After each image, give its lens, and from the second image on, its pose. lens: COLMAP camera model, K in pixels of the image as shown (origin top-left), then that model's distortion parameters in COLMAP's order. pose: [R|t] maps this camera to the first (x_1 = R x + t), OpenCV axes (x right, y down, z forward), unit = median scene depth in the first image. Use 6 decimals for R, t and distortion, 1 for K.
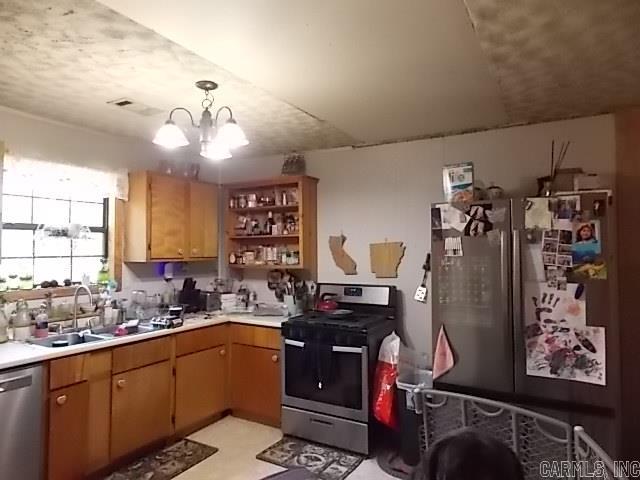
lens RADIAL K [[425.5, 0, 321.8], [0, 425.5, 234.1], [0, 0, 1]] dist [0.007430, -0.006327]
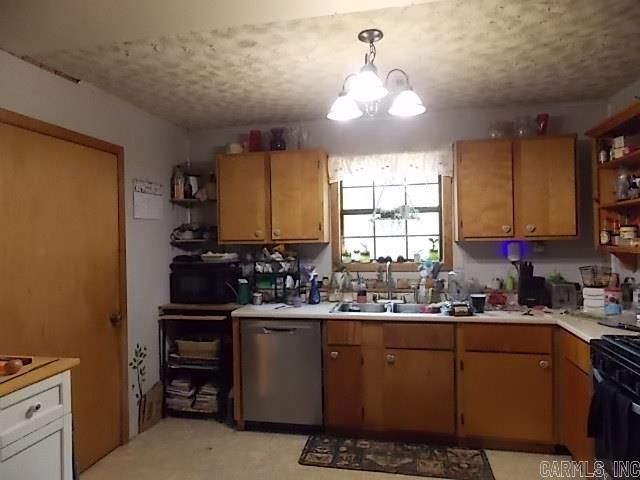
lens RADIAL K [[425.5, 0, 320.3], [0, 425.5, 234.9], [0, 0, 1]] dist [0.007430, -0.006327]
pose [[0.314293, -0.012347, -0.949246, 0.398429], [0.051837, 0.998647, 0.004174, 0.035843], [0.947910, -0.050518, 0.314508, 0.469978]]
